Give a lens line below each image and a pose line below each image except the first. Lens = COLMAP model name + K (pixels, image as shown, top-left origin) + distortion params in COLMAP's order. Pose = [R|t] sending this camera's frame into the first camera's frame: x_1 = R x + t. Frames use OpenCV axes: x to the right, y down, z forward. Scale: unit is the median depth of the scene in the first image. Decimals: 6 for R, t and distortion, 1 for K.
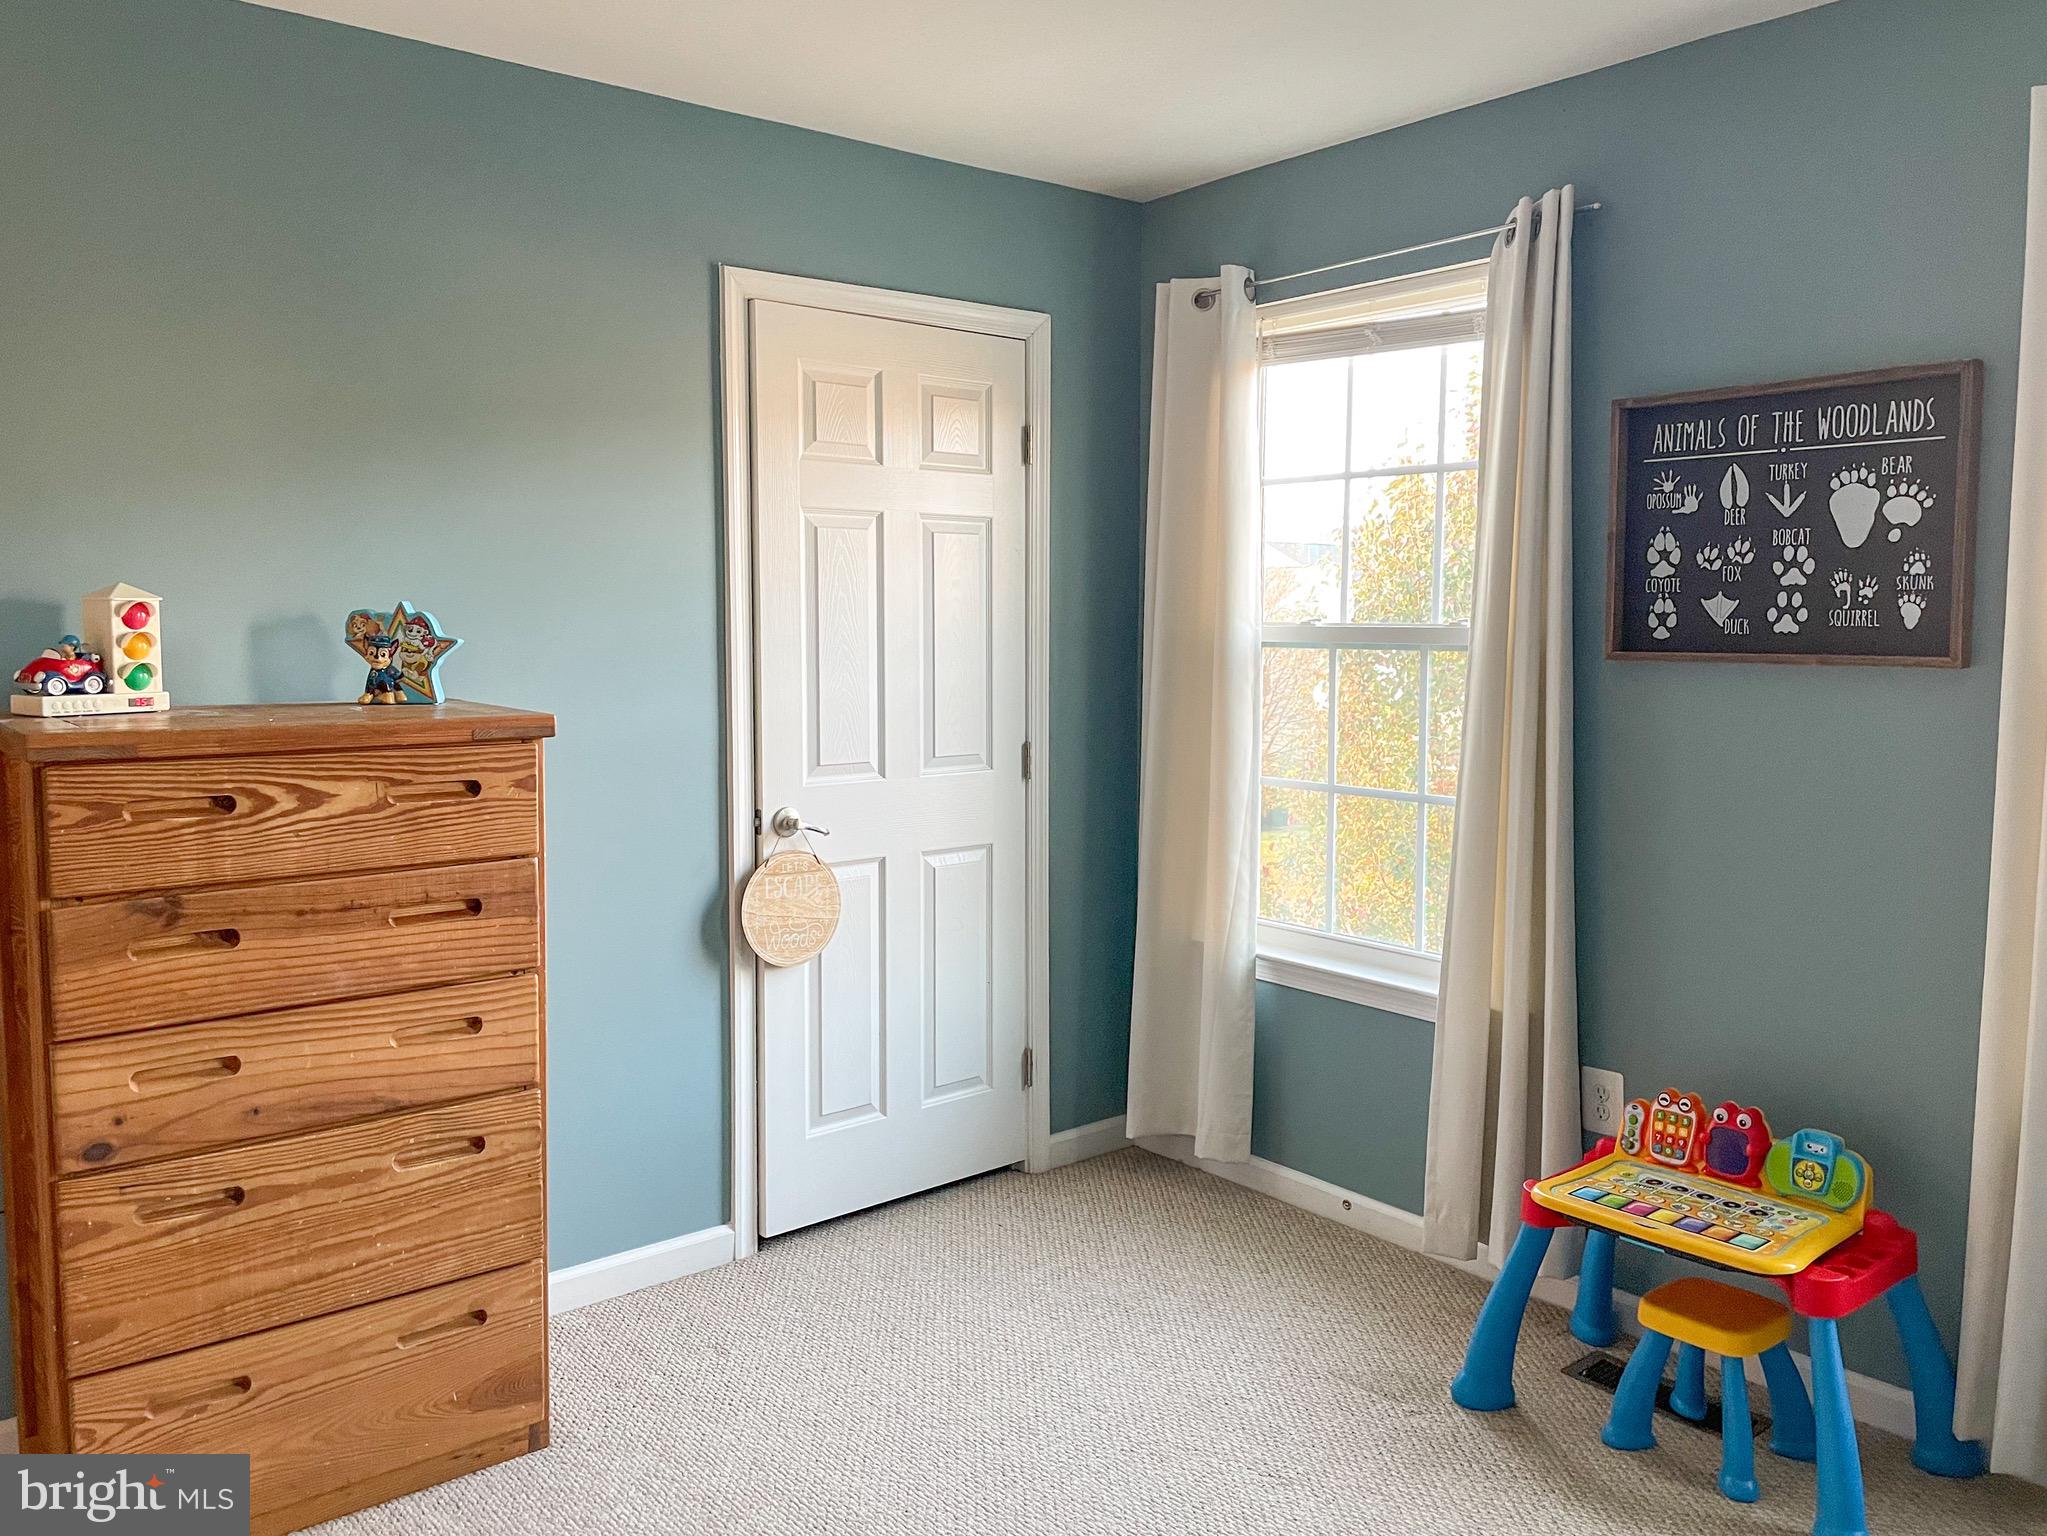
lens RADIAL K [[1549.8, 0, 1025.9], [0, 1549.8, 743.1], [0, 0, 1]] dist [0.078679, -0.103270]
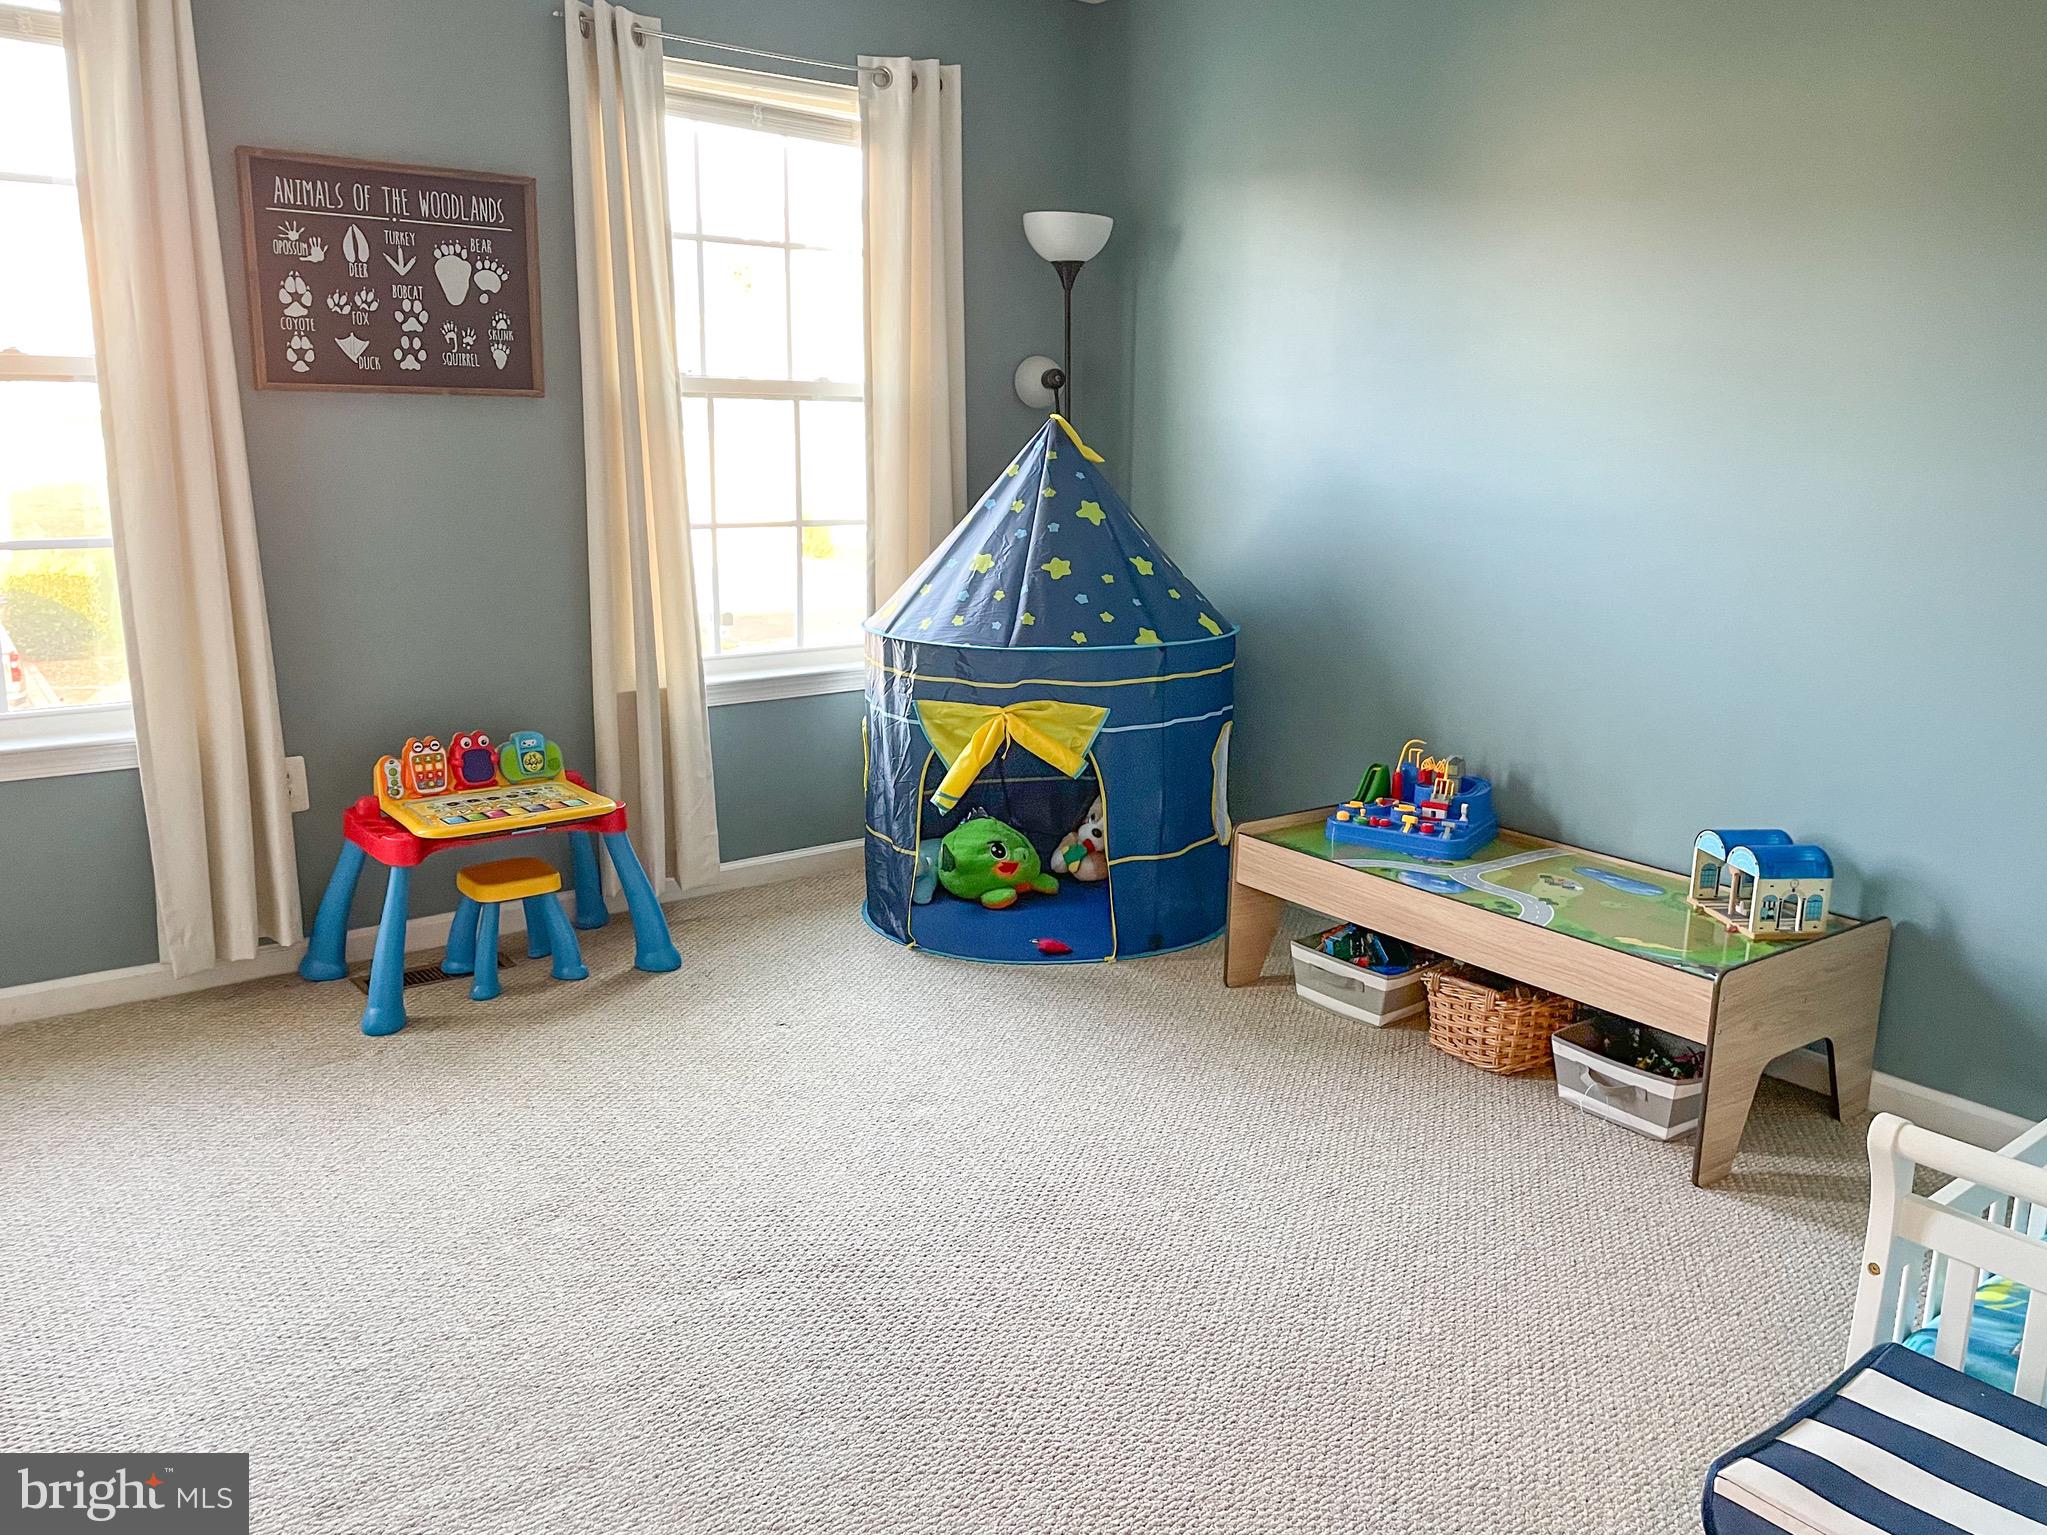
lens RADIAL K [[1549.8, 0, 1025.9], [0, 1549.8, 742.6], [0, 0, 1]] dist [0.078679, -0.103270]
pose [[0.048916, -0.209372, 0.976612, -0.805580], [0.063372, 0.976463, 0.206165, -0.005072], [-0.996790, 0.051805, 0.061033, 0.438294]]
